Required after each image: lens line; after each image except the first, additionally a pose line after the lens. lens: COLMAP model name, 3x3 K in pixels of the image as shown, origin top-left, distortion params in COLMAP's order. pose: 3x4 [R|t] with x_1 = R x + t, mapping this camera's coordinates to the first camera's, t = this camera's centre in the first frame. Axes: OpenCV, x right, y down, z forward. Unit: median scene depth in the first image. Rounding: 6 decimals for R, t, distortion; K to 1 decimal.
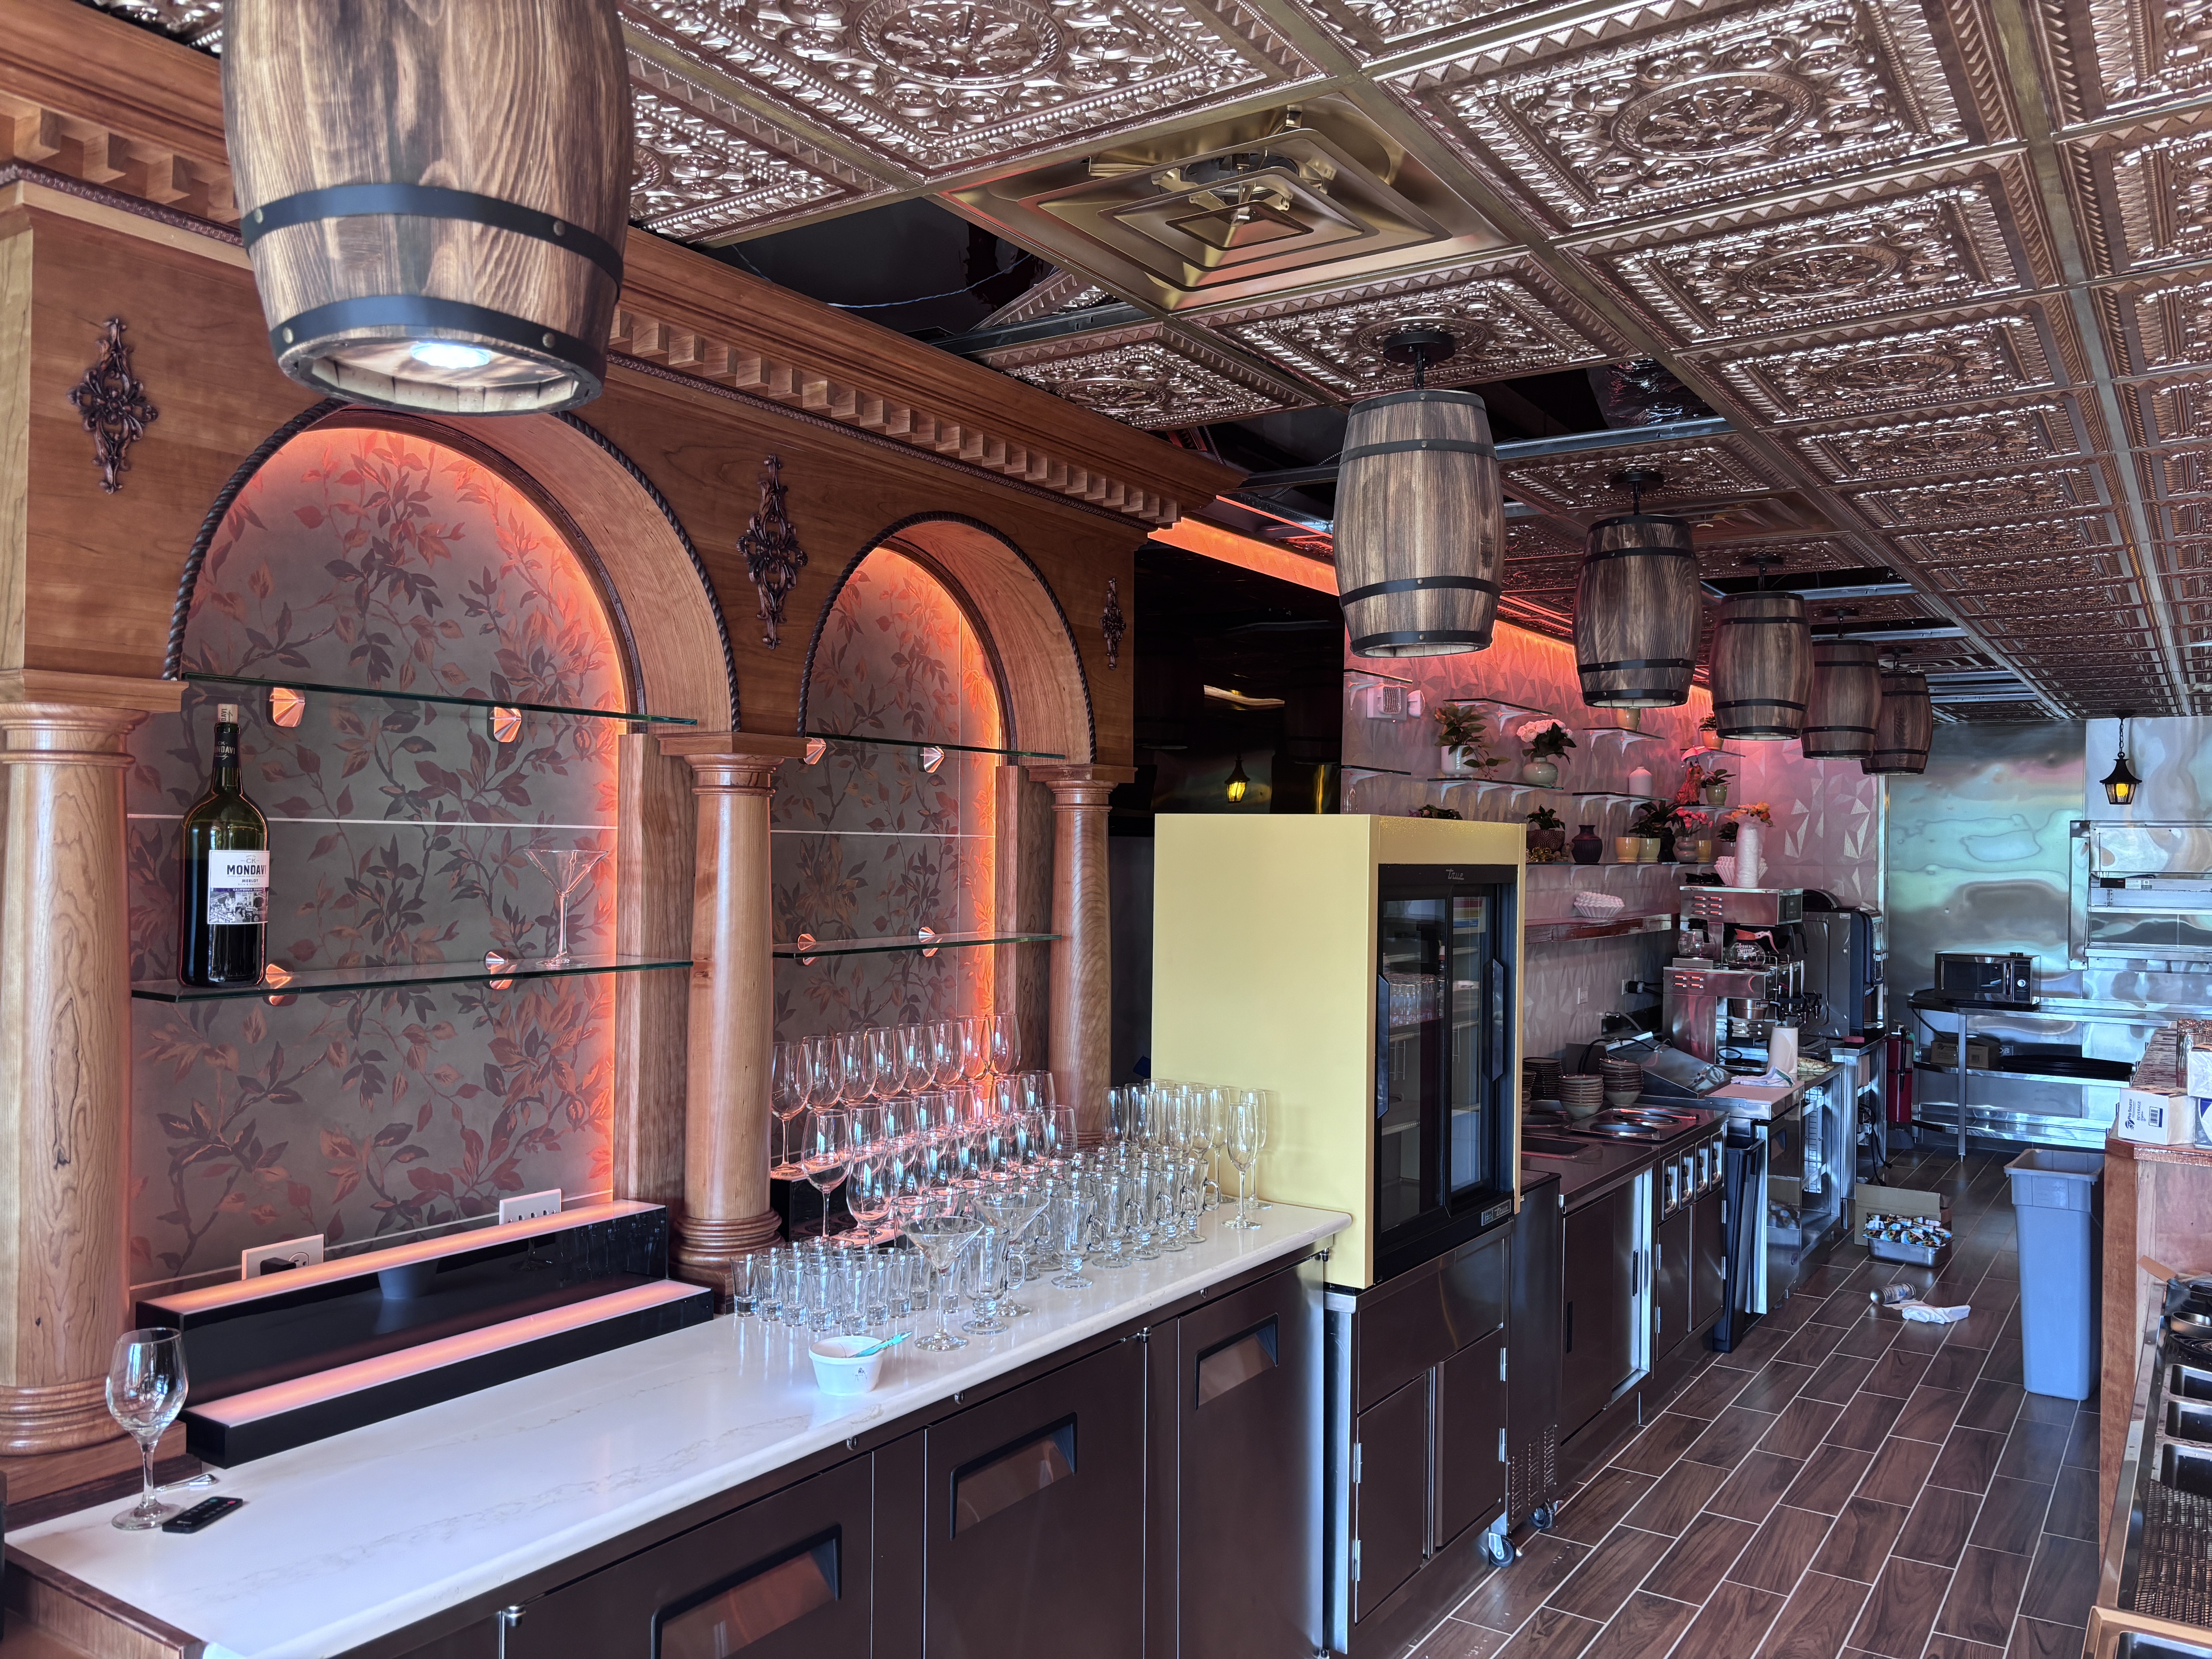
lens RADIAL K [[1668.5, 0, 1106.0], [0, 1668.5, 829.5], [0, 0, 1]] dist [0.000456, -0.000258]
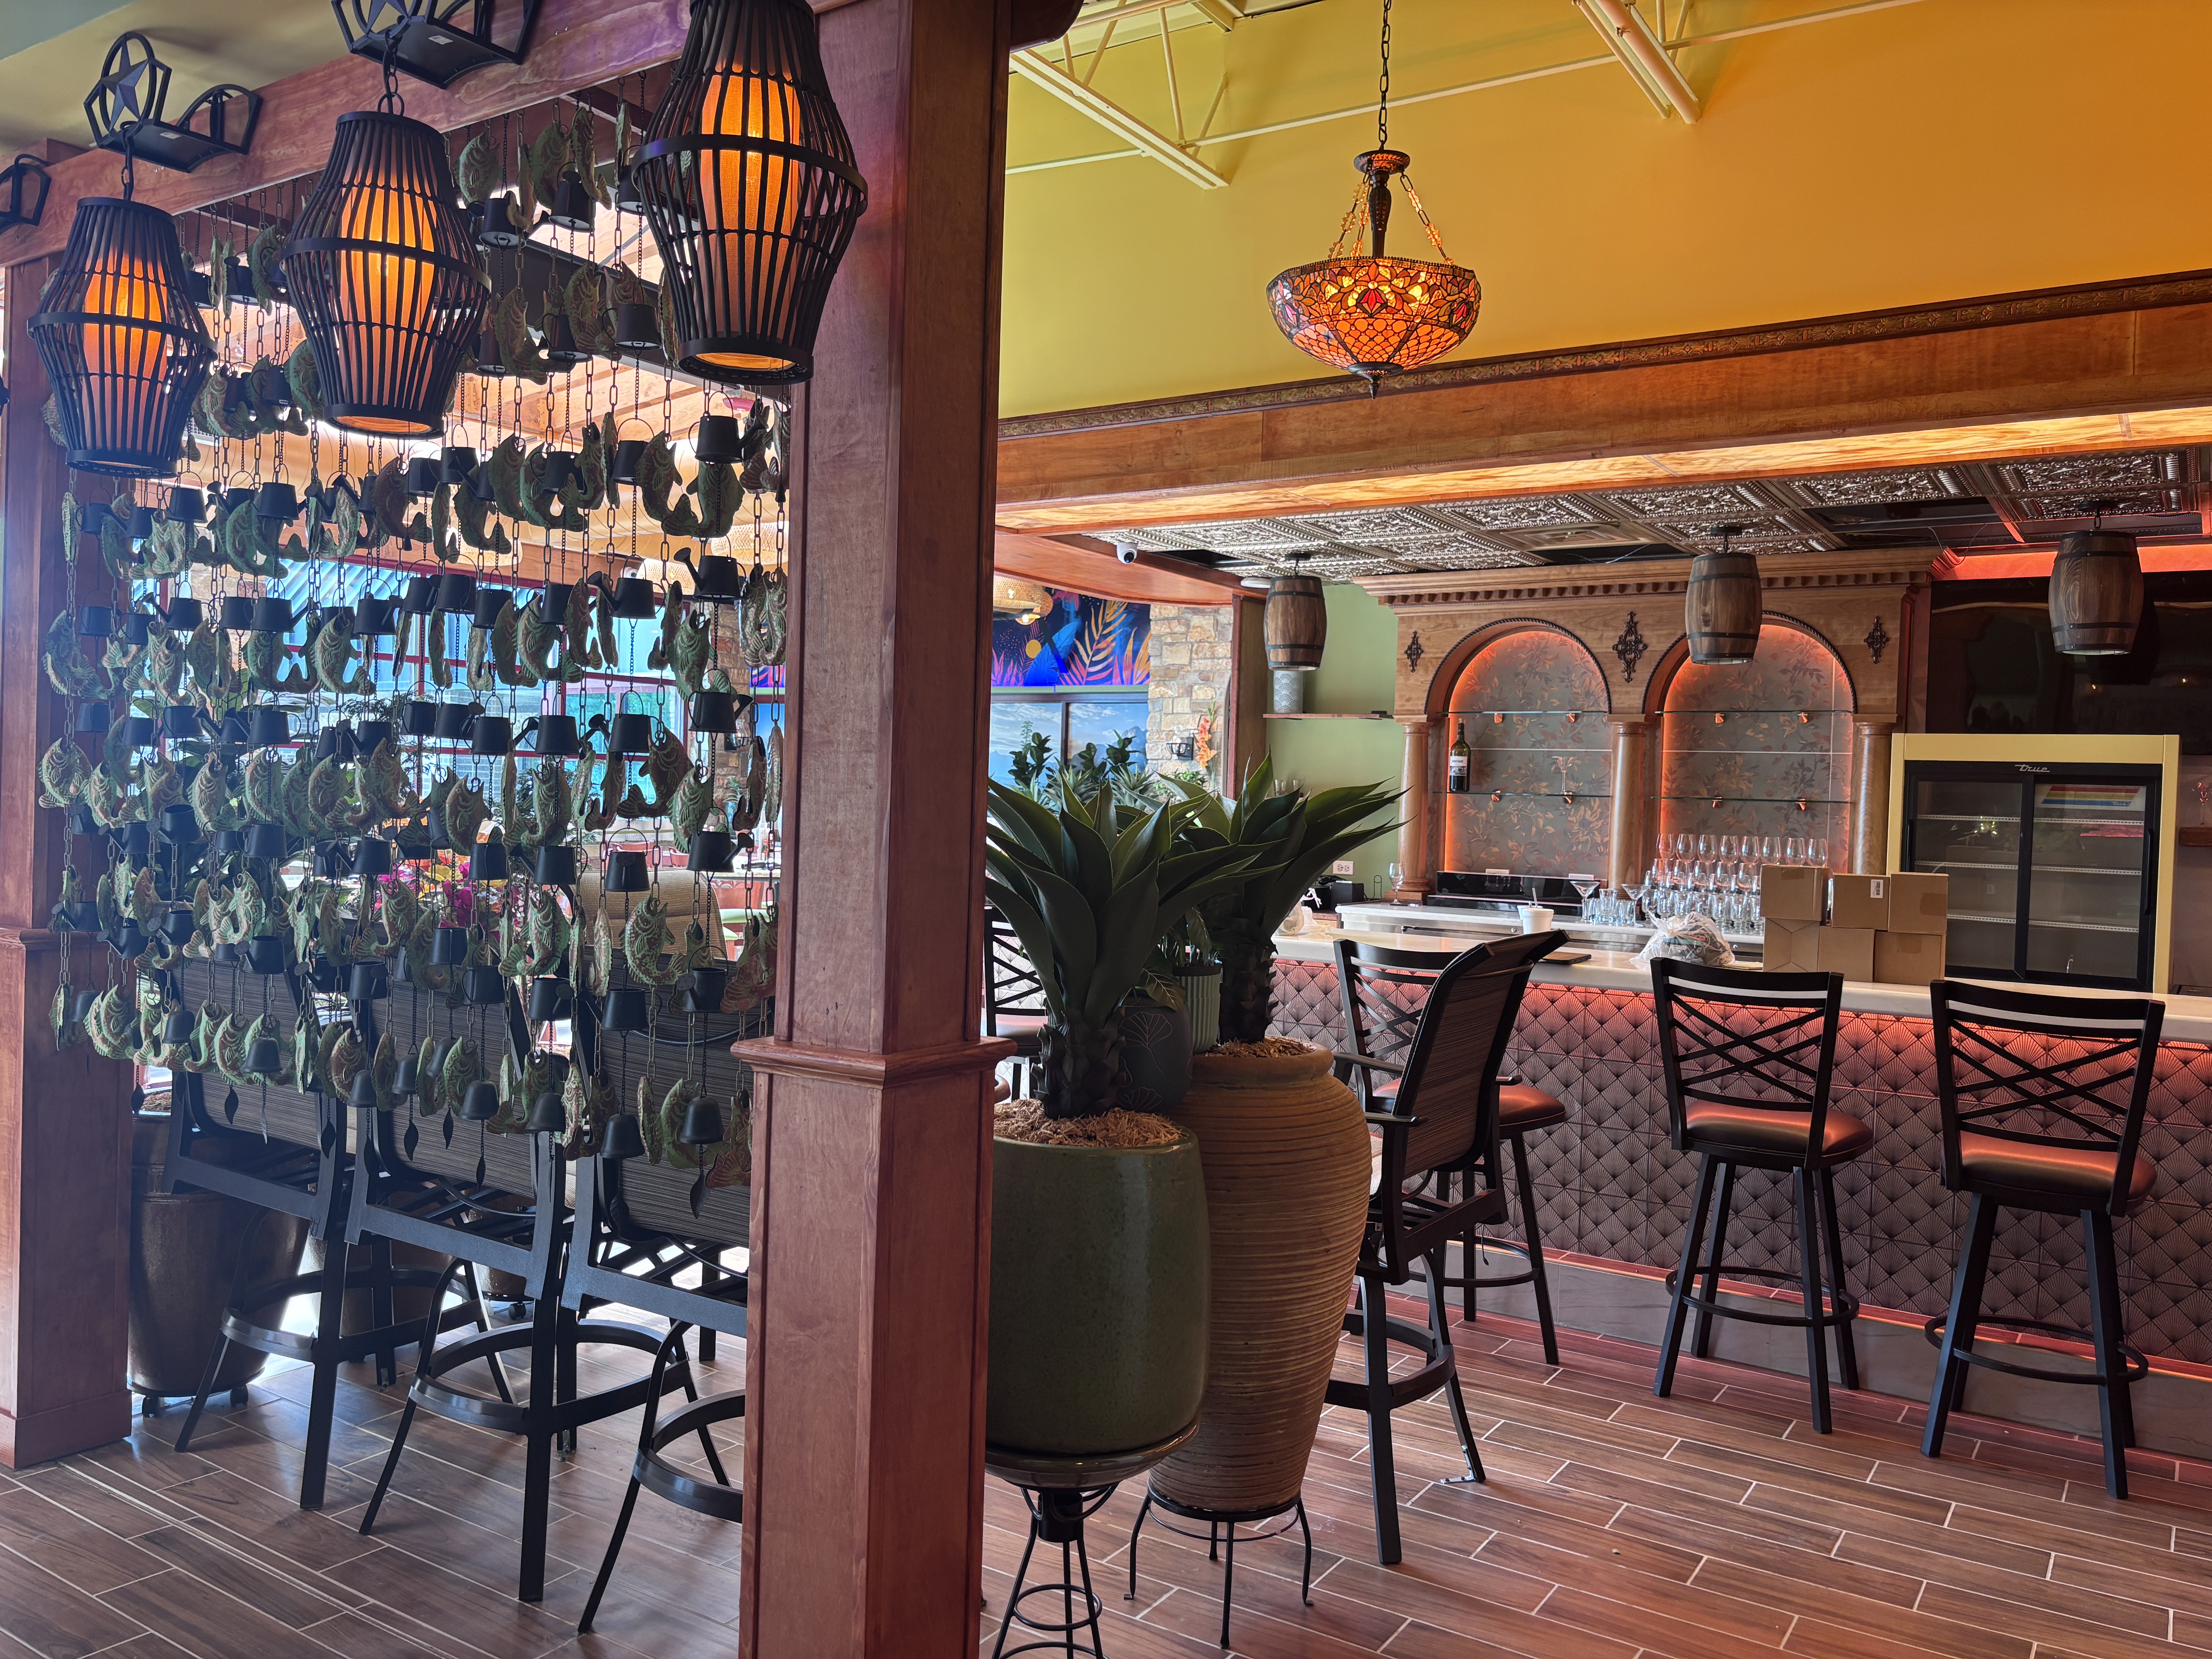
lens RADIAL K [[1668.5, 0, 1106.0], [0, 1668.5, 829.5], [0, 0, 1]] dist [0.000456, -0.000258]
pose [[0.008812, 0.029423, -0.999528, 2.401945], [-0.003668, 0.999561, 0.029392, 0.050557], [0.999954, 0.003407, 0.008916, 0.114522]]
